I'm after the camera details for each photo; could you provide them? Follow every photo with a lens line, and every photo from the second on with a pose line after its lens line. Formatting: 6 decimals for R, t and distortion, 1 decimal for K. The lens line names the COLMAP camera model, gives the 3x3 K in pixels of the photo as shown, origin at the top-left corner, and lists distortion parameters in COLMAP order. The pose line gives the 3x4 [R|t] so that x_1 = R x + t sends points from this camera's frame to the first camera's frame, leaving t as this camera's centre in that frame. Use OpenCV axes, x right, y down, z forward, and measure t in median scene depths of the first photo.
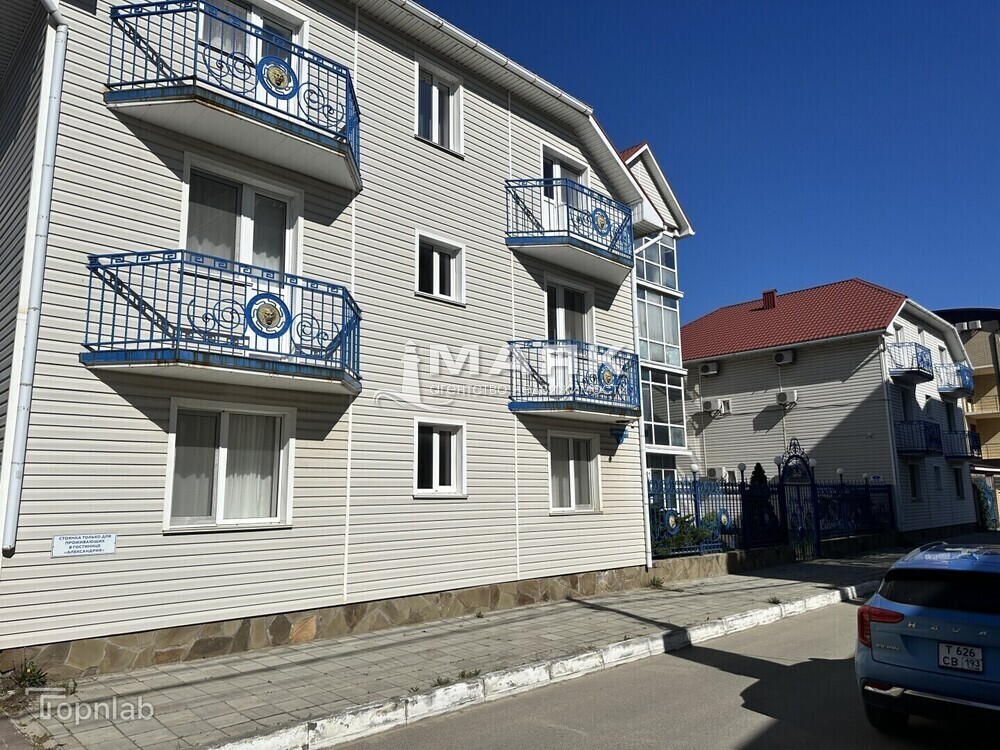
lens RADIAL K [[699.7, 0, 498.2], [0, 699.7, 378.2], [0, 0, 1]] dist [0.065867, -0.079470]
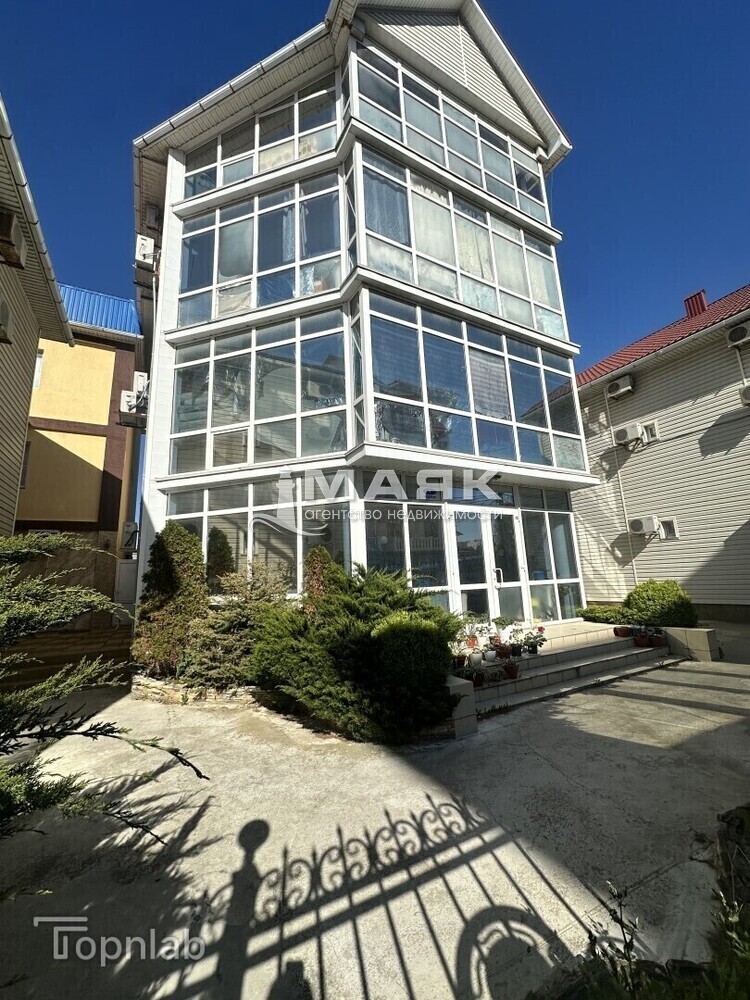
lens RADIAL K [[397.0, 0, 373.6], [0, 397.0, 498.8], [0, 0, 1]] dist [-0.008578, 0.001920]
pose [[0.962006, -0.080602, -0.260858, 0.415461], [0.075561, 0.996710, -0.029314, 0.266239], [0.262363, 0.008489, 0.964932, 1.465410]]
